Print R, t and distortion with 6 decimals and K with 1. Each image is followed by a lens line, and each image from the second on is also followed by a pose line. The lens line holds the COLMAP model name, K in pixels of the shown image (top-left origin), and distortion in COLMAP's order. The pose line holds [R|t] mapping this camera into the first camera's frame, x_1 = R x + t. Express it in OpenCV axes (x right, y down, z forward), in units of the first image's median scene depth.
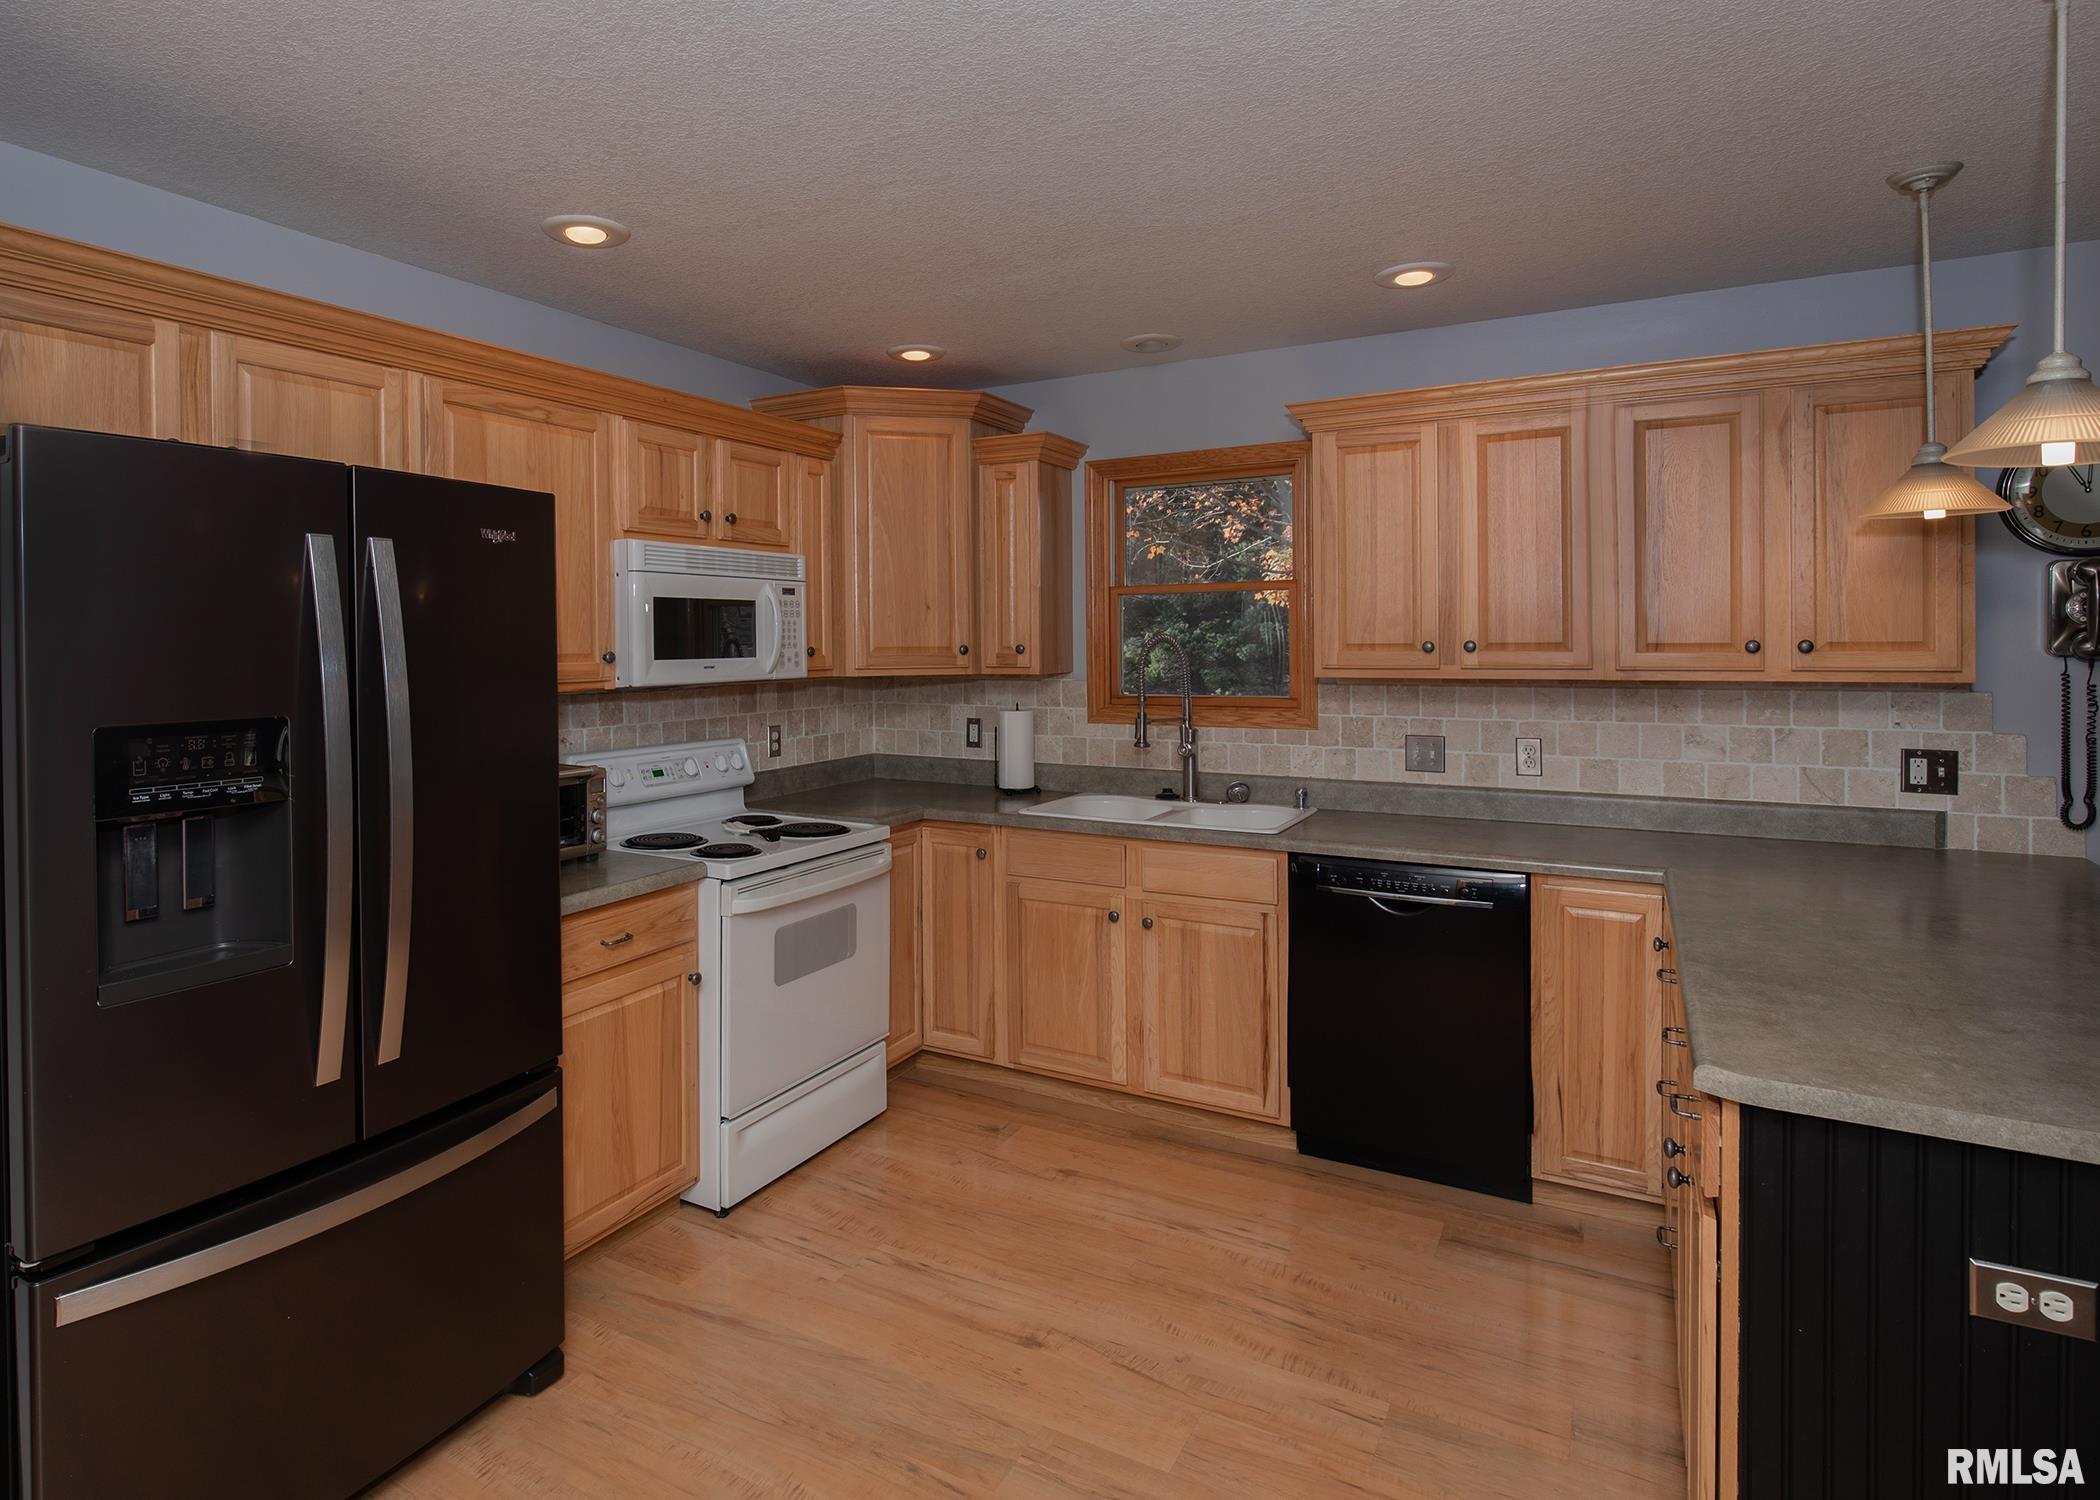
lens RADIAL K [[1142.0, 0, 918.3], [0, 1142.0, 647.1], [0, 0, 1]] dist [-0.020741, -0.000396]
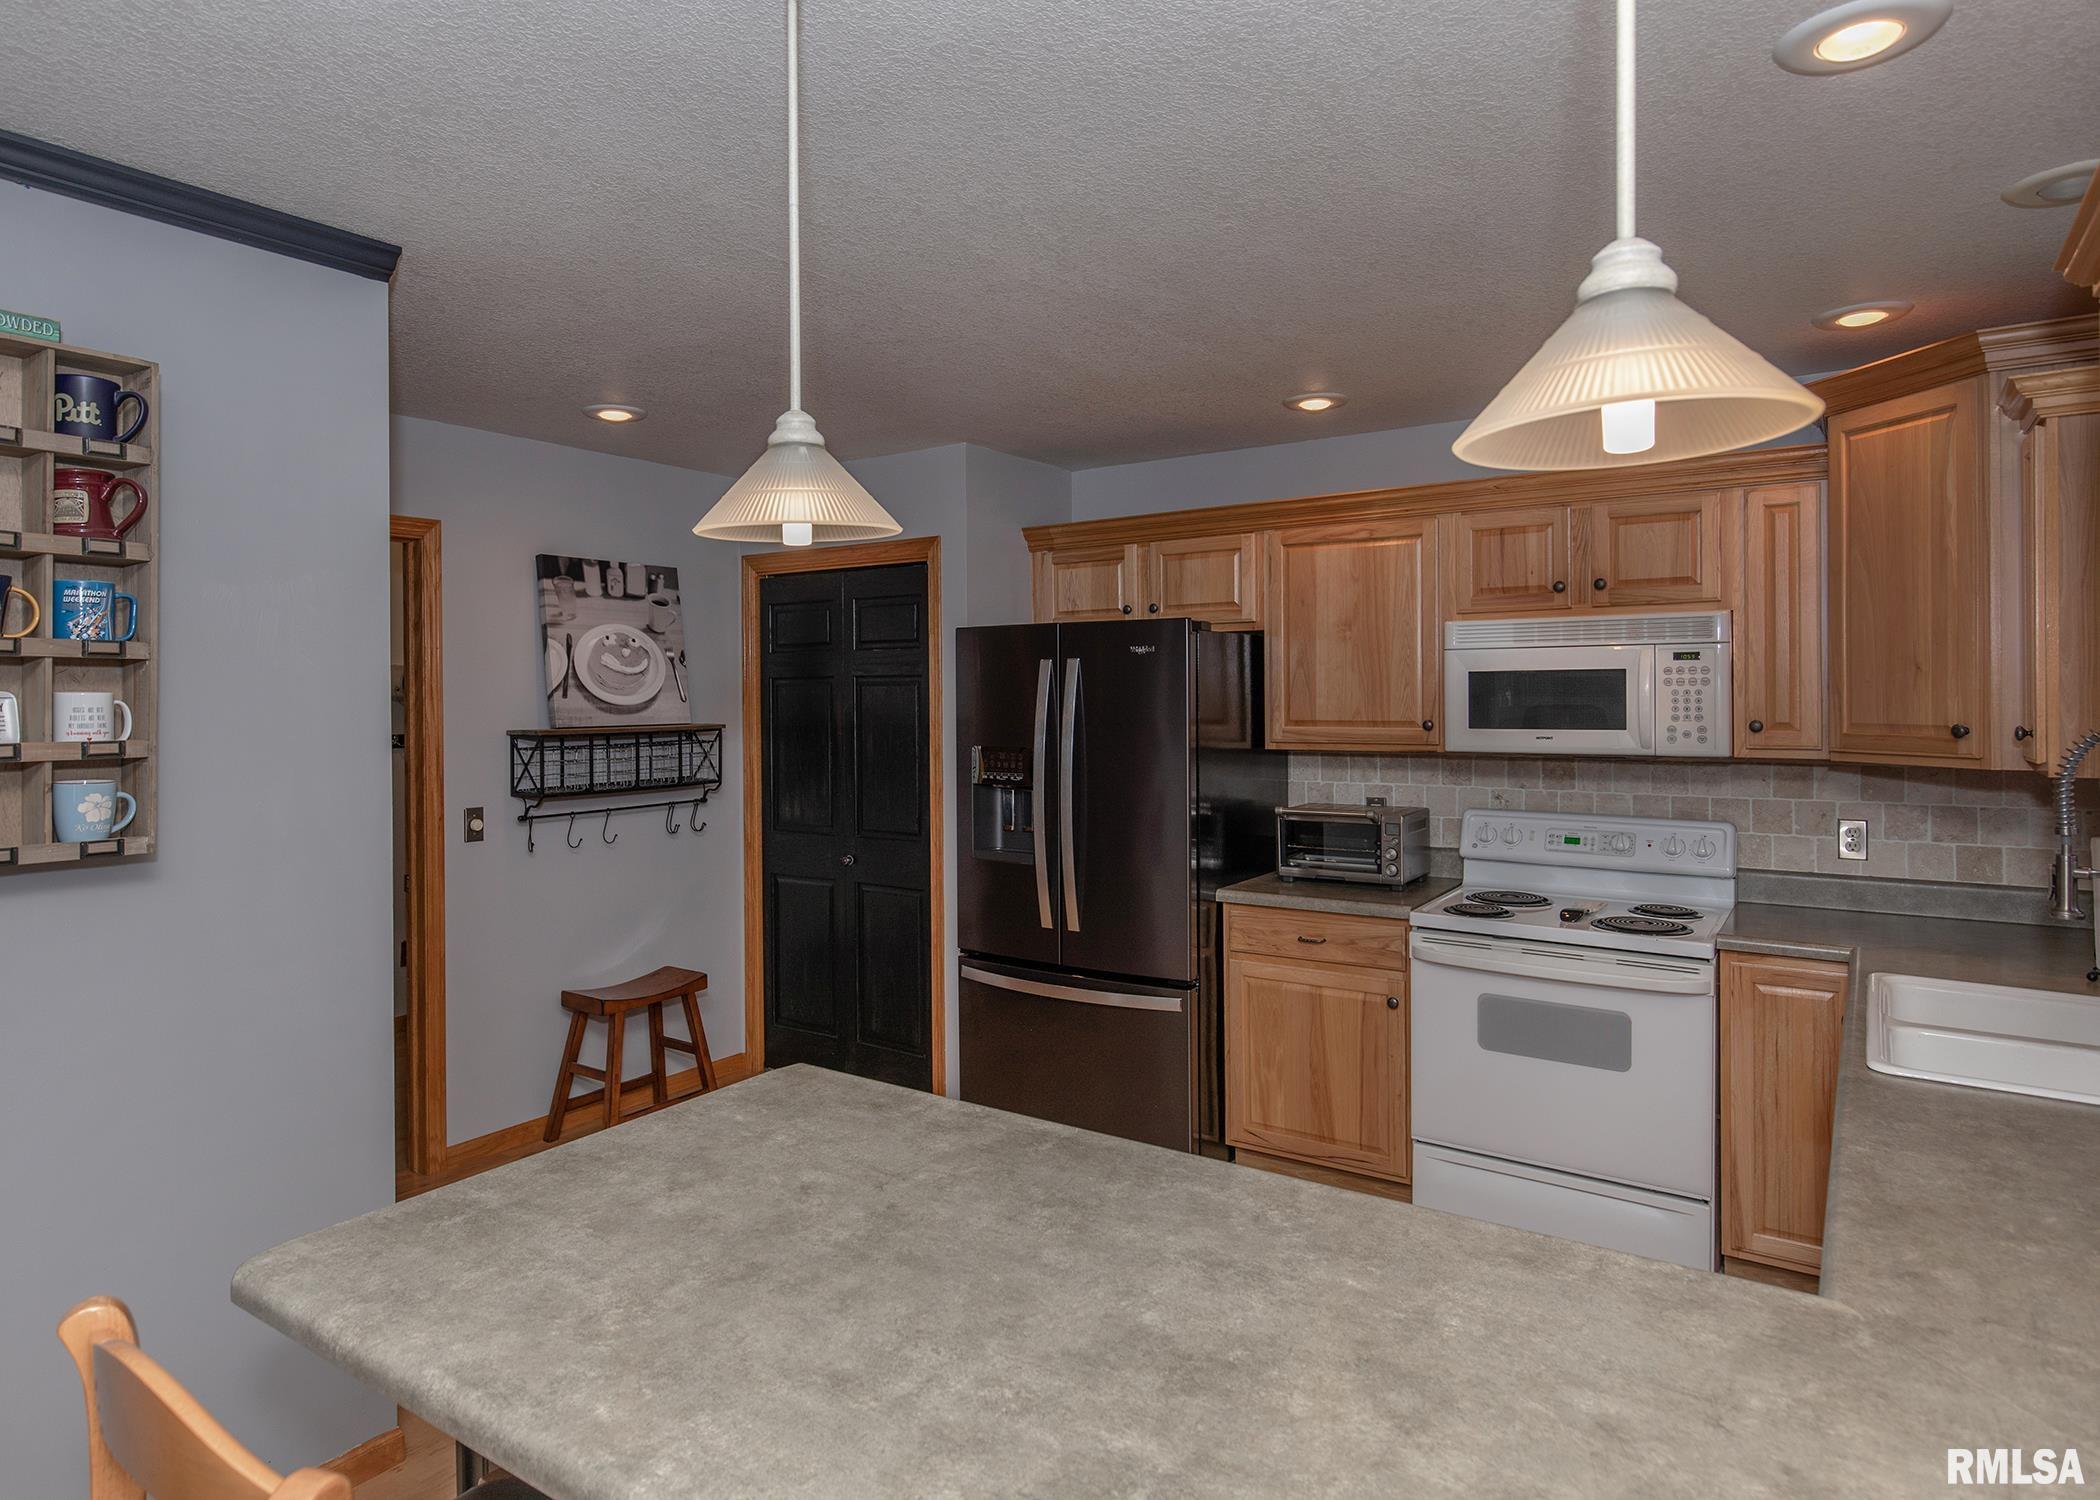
lens RADIAL K [[1222.8, 0, 987.3], [0, 1222.8, 709.7], [0, 0, 1]] dist [-0.008015, -0.000781]
pose [[-0.067754, 0.017094, -0.997556, 0.954650], [-0.000061, 0.999853, 0.017137, -0.026577], [0.997702, 0.001222, -0.067743, 0.592477]]
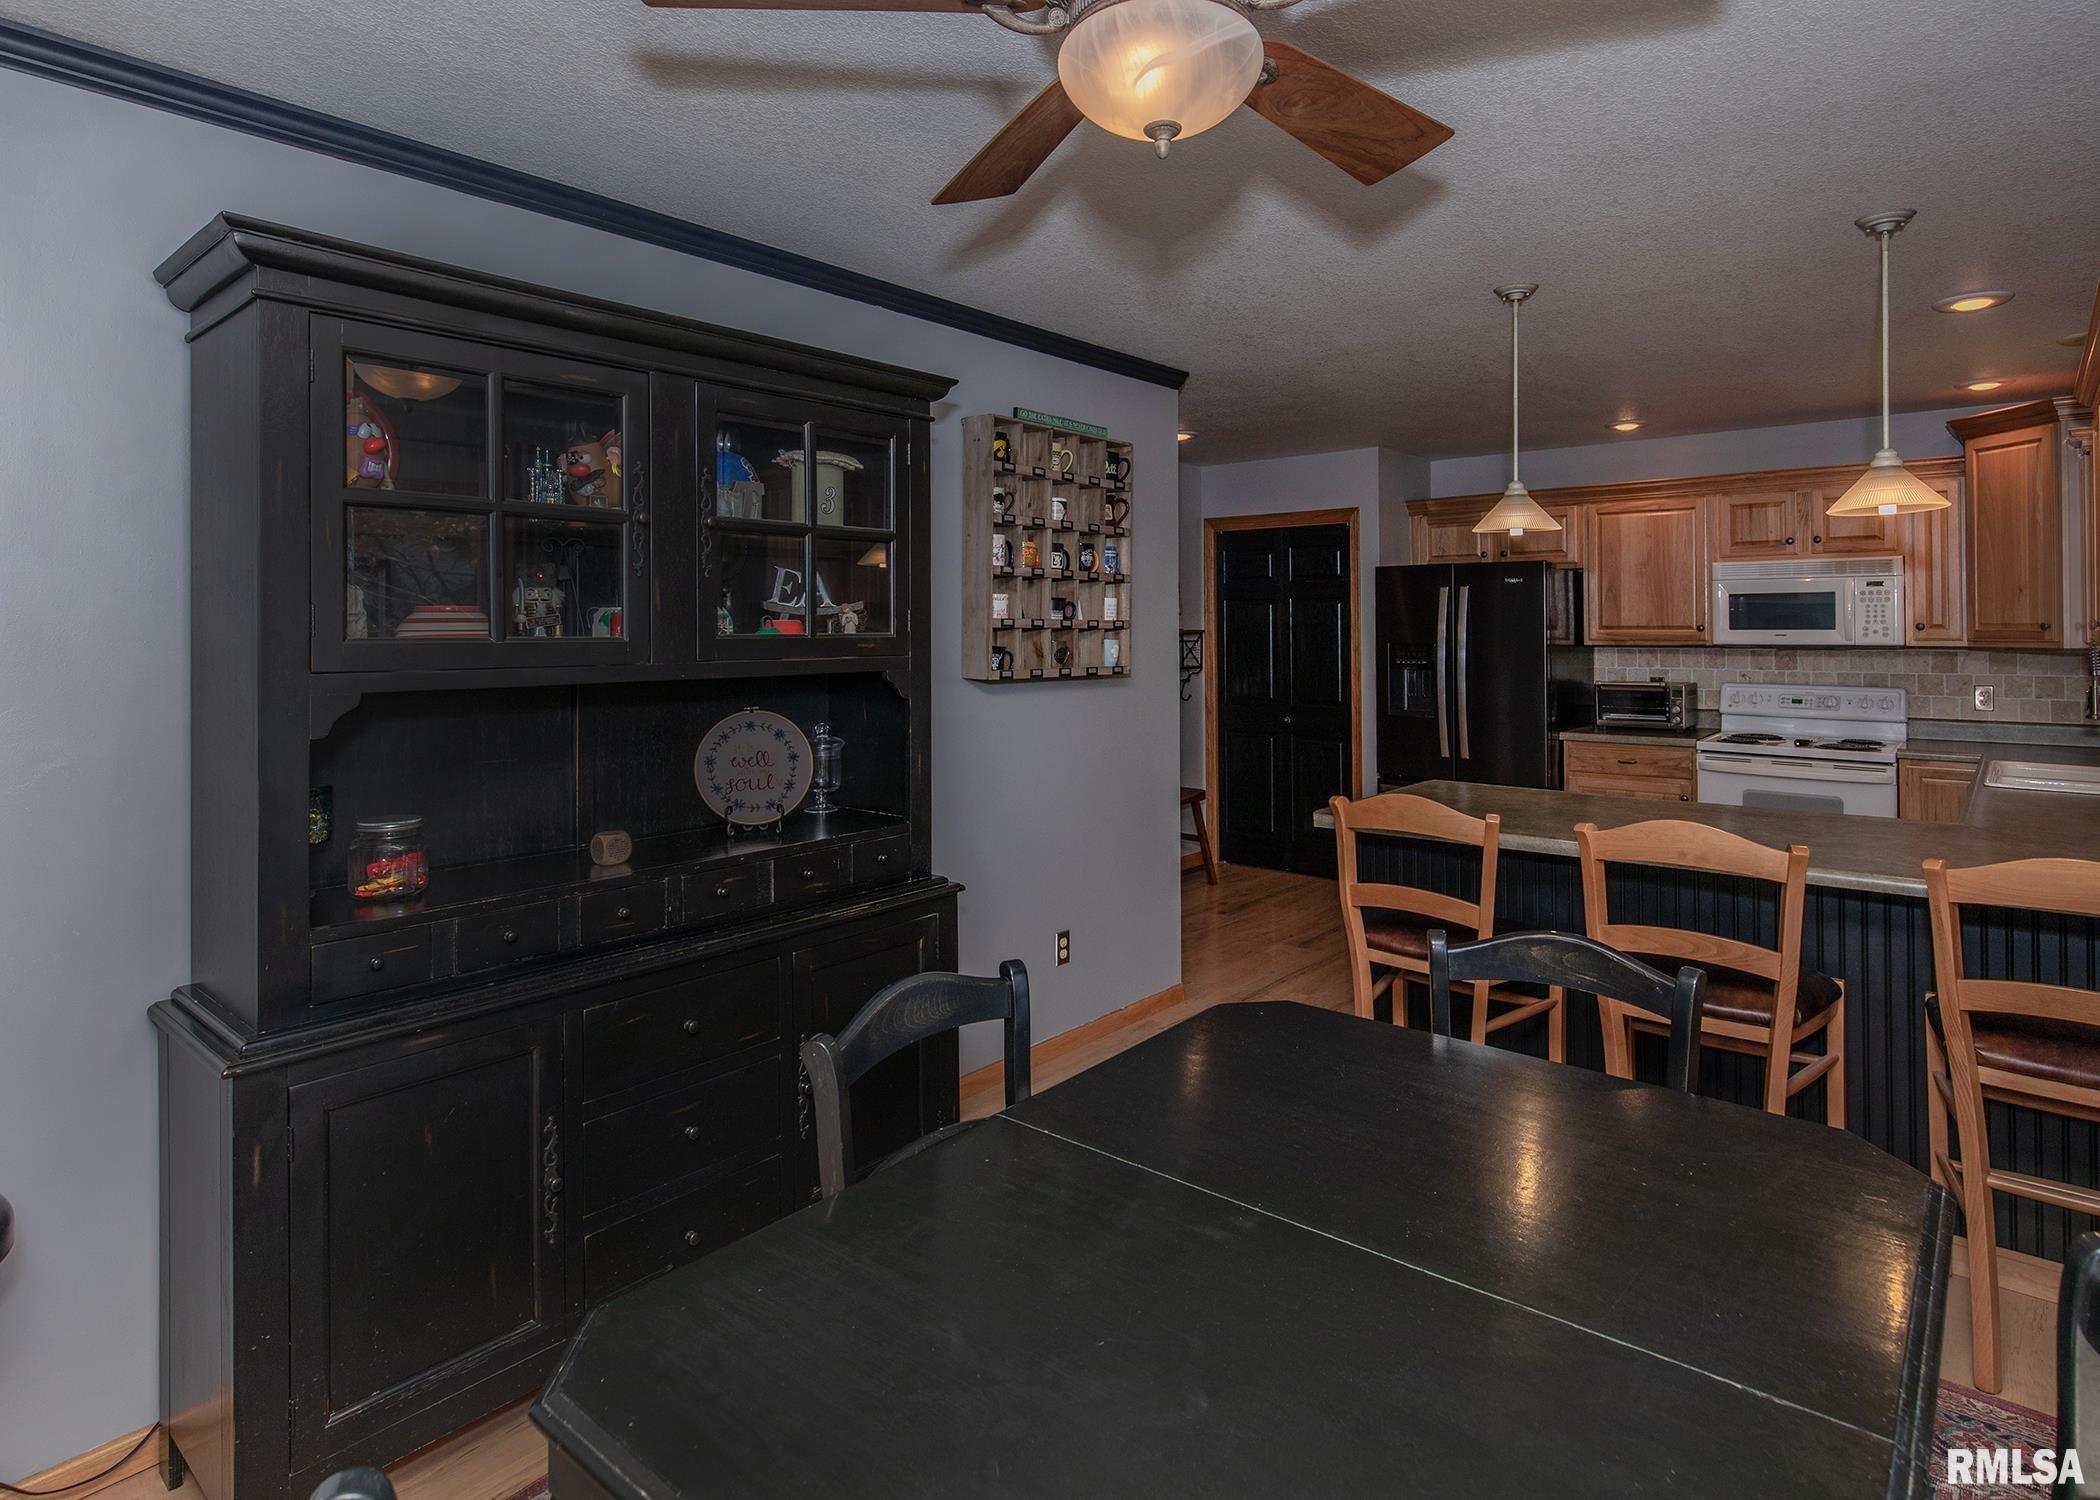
lens RADIAL K [[1131.6, 0, 1077.8], [0, 1131.6, 619.4], [0, 0, 1]] dist [-0.000142, -0.001553]
pose [[-0.138008, -0.001191, -0.990430, 1.593284], [-0.002604, 0.999996, -0.000839, -0.000736], [0.990428, 0.002463, -0.138011, 0.232975]]
